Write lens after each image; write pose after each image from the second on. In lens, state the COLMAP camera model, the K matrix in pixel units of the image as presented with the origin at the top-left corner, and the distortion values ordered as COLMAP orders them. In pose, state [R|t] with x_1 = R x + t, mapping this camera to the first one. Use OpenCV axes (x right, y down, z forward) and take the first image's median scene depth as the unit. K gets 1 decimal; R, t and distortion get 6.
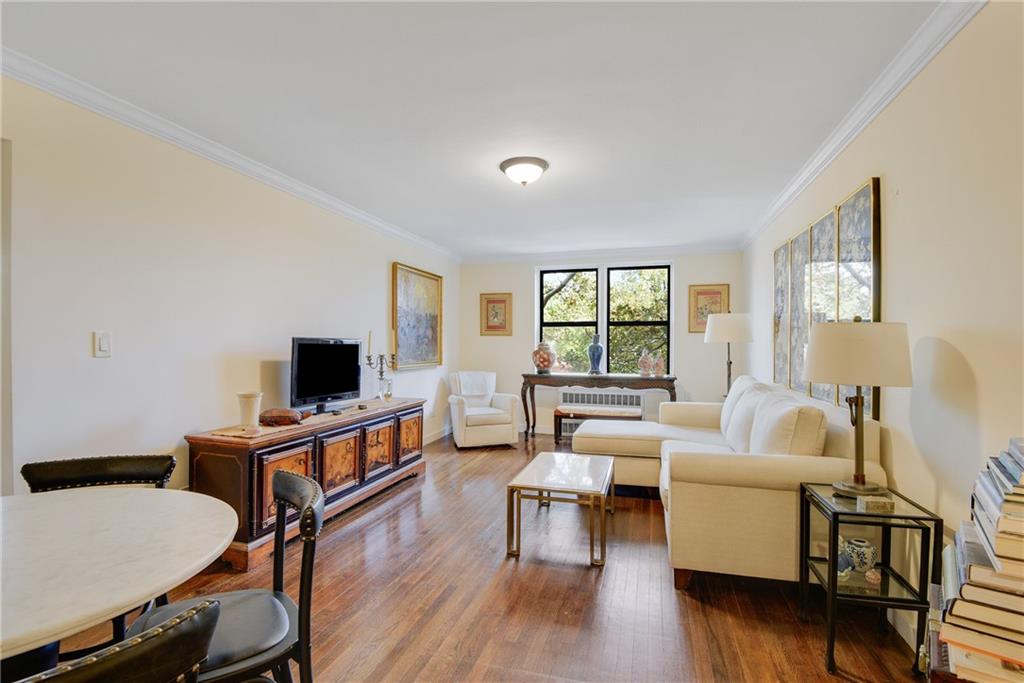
lens RADIAL K [[485.8, 0, 513.1], [0, 485.8, 342.6], [0, 0, 1]] dist [0.003338, -0.000457]
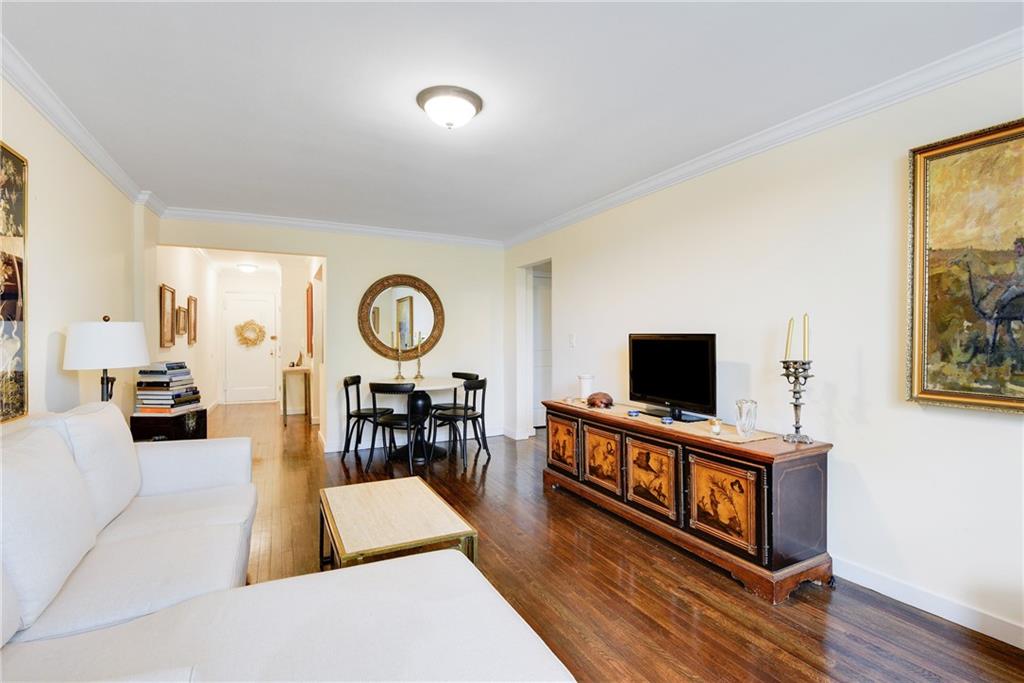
lens RADIAL K [[485.8, 0, 511.0], [0, 485.8, 340.9], [0, 0, 1]] dist [0.003338, -0.000457]
pose [[-0.739670, -0.002282, -0.672966, 0.408059], [-0.003803, 0.999992, 0.000789, 0.004430], [0.672959, 0.003143, -0.739673, 1.430455]]
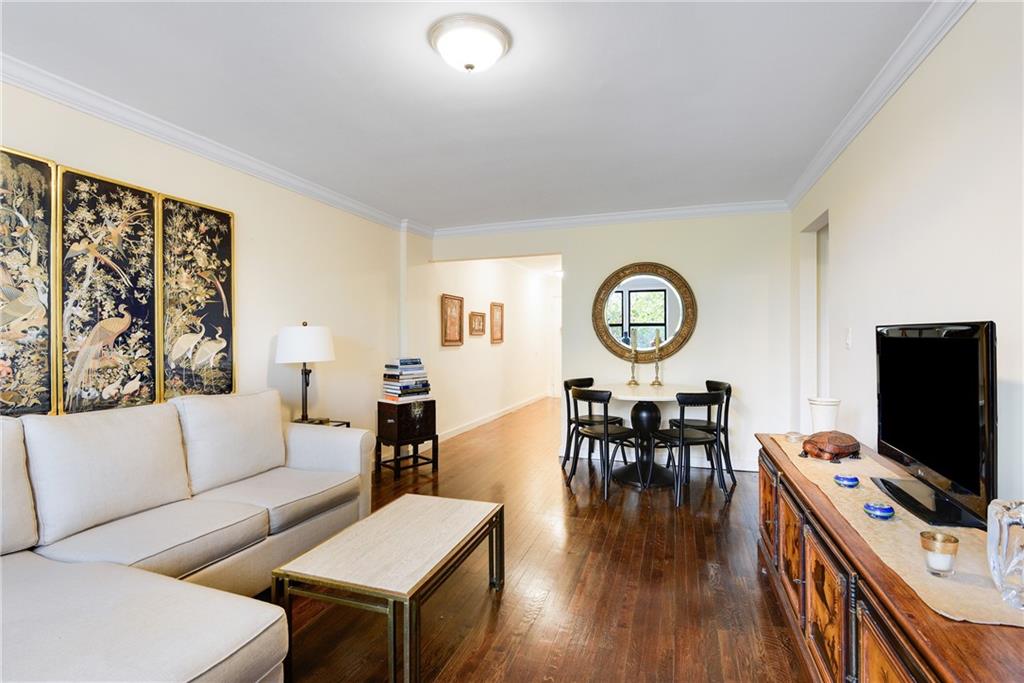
lens RADIAL K [[485.8, 0, 511.0], [0, 485.8, 338.5], [0, 0, 1]] dist [0.003338, -0.000457]
pose [[-0.998057, 0.000694, 0.062308, -0.061230], [0.000651, 1.000000, -0.000716, 0.003299], [-0.062308, -0.000674, -0.998057, 1.398494]]
